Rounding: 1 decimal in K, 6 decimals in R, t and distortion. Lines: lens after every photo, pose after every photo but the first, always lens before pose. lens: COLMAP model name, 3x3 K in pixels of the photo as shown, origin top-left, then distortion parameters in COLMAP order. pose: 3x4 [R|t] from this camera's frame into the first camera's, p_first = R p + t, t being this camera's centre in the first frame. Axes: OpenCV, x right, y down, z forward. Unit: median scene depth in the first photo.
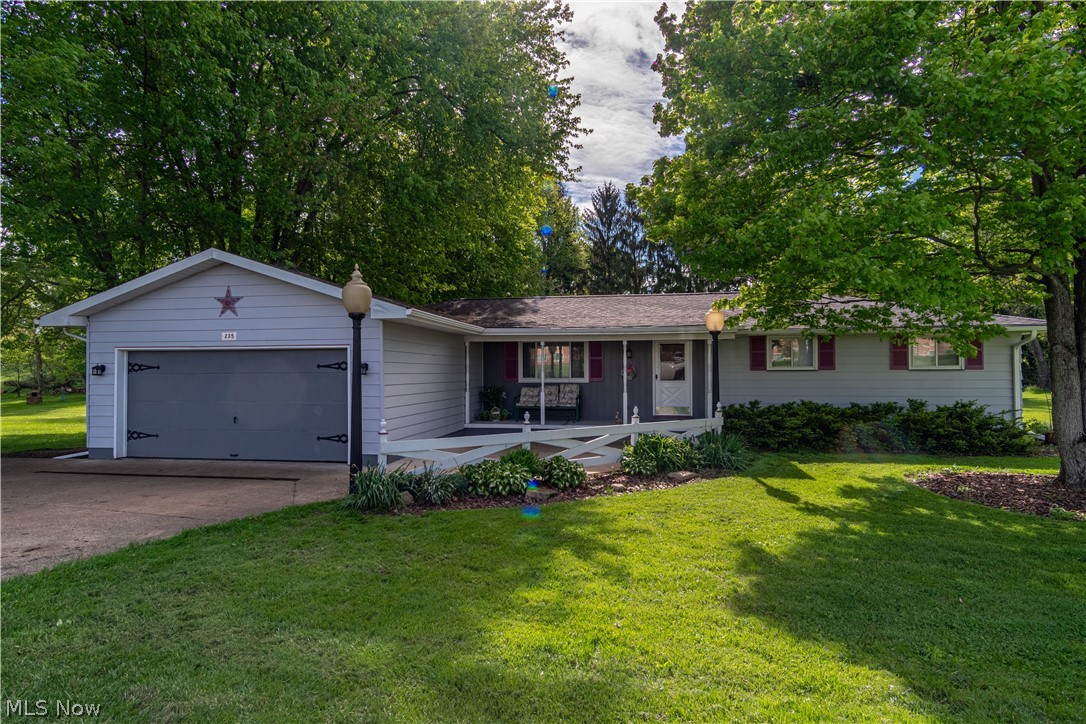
lens RADIAL K [[554.8, 0, 543.0], [0, 554.8, 362.0], [0, 0, 1]] dist [-0.001704, -0.000132]
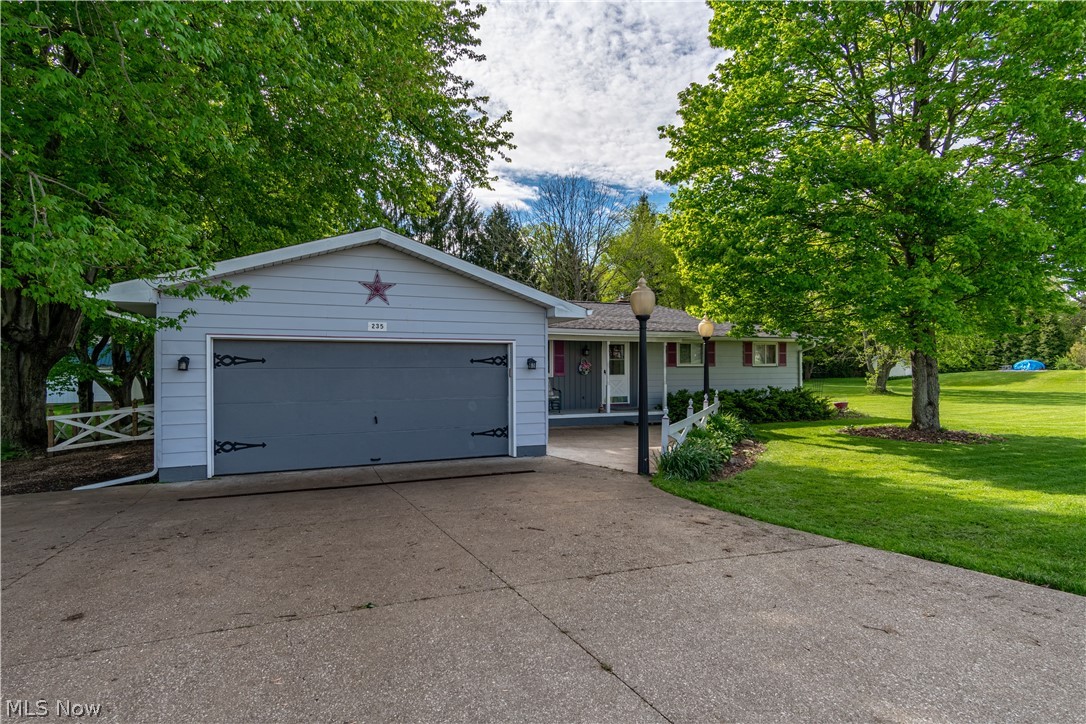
lens RADIAL K [[554.8, 0, 543.0], [0, 554.8, 362.0], [0, 0, 1]] dist [-0.001704, -0.000132]
pose [[0.838060, 0.007354, 0.545529, -0.796722], [-0.010032, 0.999948, 0.001931, 0.006098], [-0.545486, -0.007091, 0.838090, 0.100774]]
